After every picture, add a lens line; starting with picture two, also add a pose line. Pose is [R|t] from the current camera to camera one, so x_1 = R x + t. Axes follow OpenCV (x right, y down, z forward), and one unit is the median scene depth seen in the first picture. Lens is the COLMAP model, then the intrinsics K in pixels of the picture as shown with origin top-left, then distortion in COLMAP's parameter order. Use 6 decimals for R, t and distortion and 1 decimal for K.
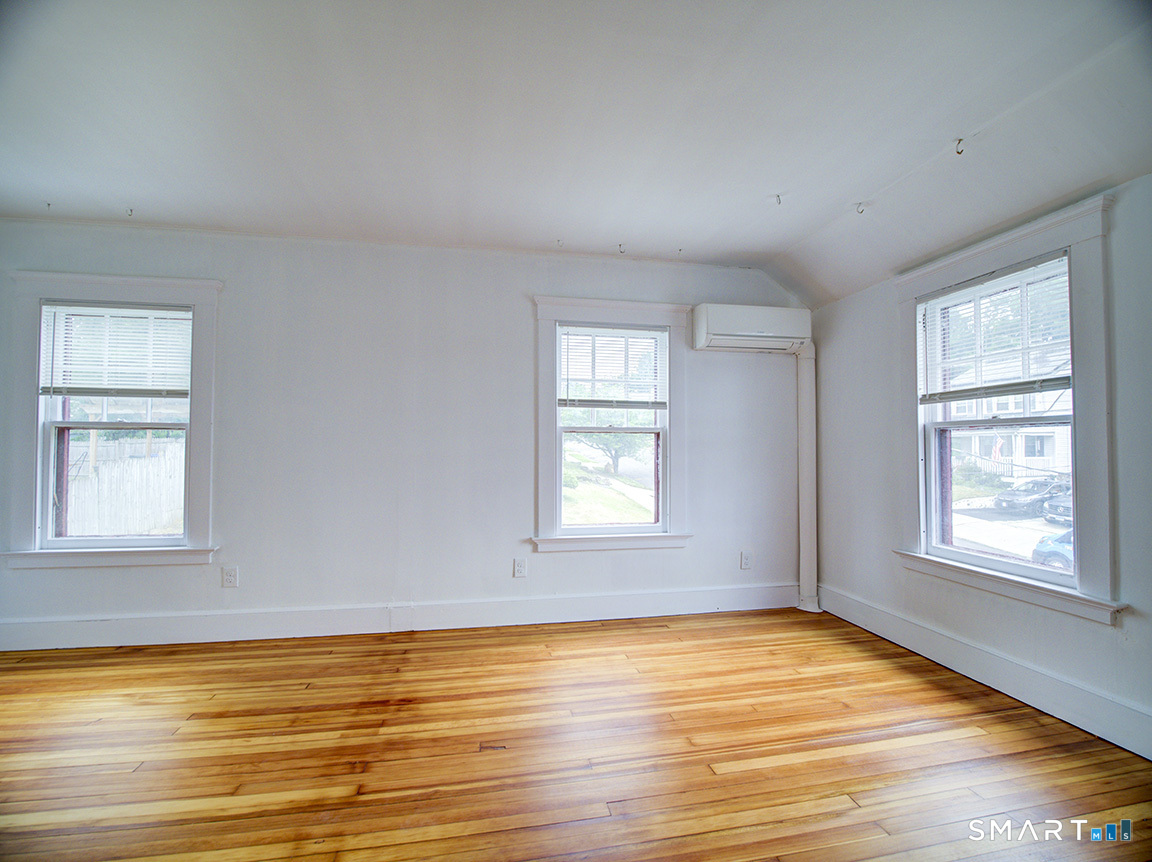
lens RADIAL K [[534.5, 0, 578.2], [0, 534.5, 453.1], [0, 0, 1]] dist [-0.016080, -0.001010]
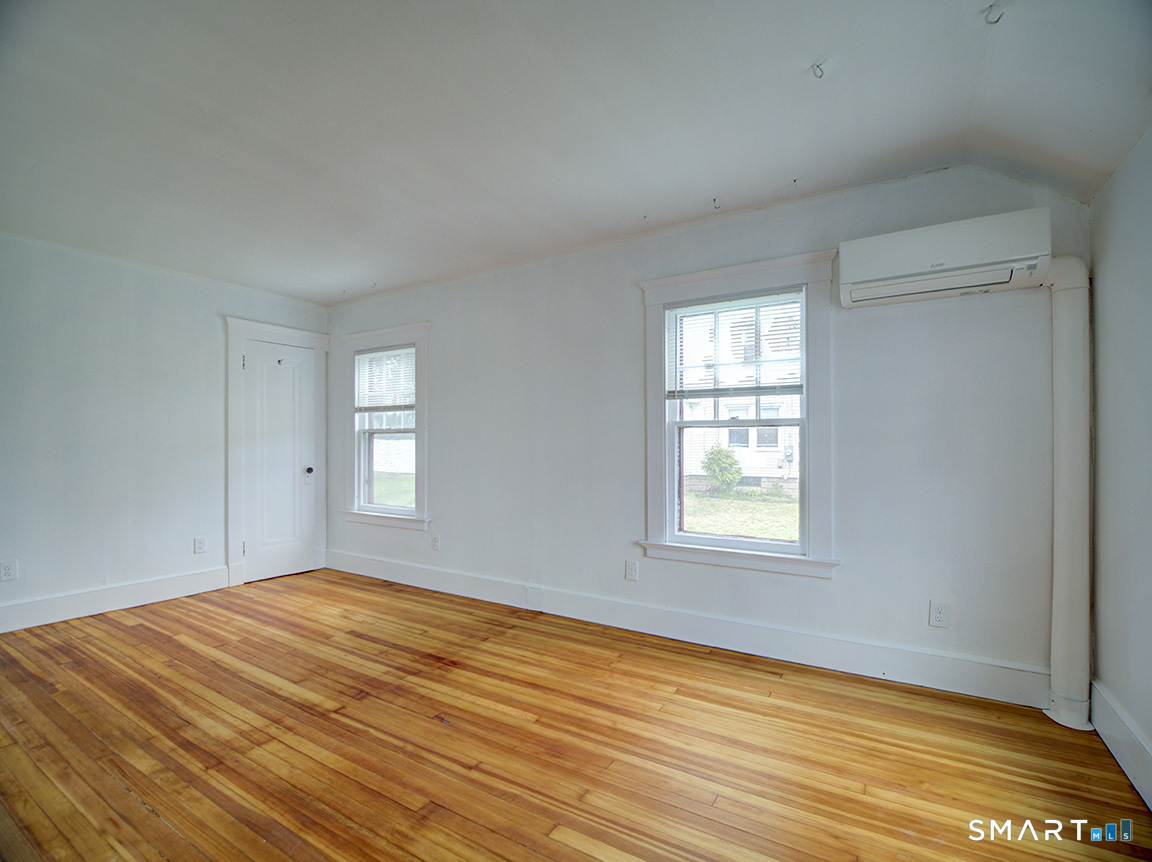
lens RADIAL K [[534.5, 0, 568.5], [0, 534.5, 458.1], [0, 0, 1]] dist [-0.016194, -0.000308]
pose [[0.732442, 0.013336, -0.680699, 0.532055], [-0.002821, 0.999859, 0.016555, -0.002992], [0.680824, -0.010205, 0.732376, 0.261702]]
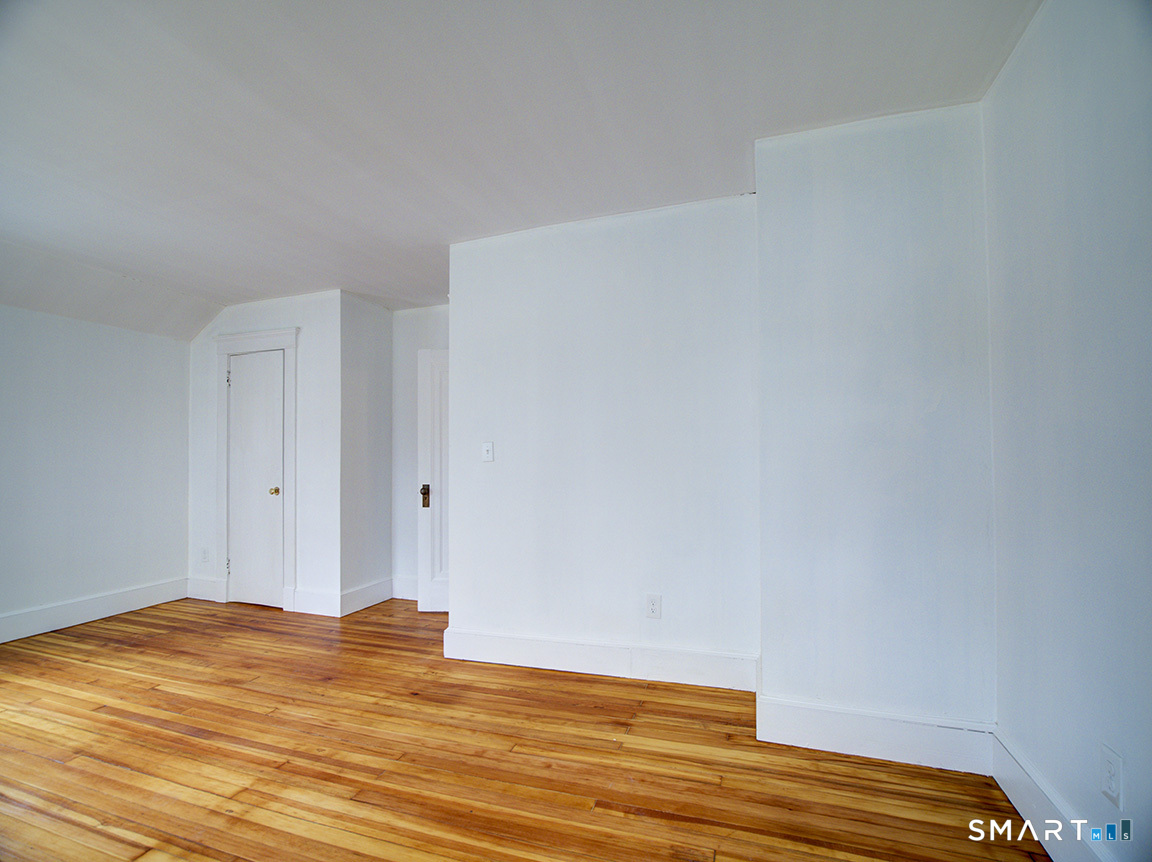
lens RADIAL K [[534.5, 0, 578.2], [0, 534.5, 453.1], [0, 0, 1]] dist [-0.016080, -0.001010]
pose [[-0.873575, 0.011224, 0.486560, -0.894202], [0.008915, 0.999935, -0.007061, -0.013017], [-0.486607, -0.001830, -0.873619, 0.850053]]
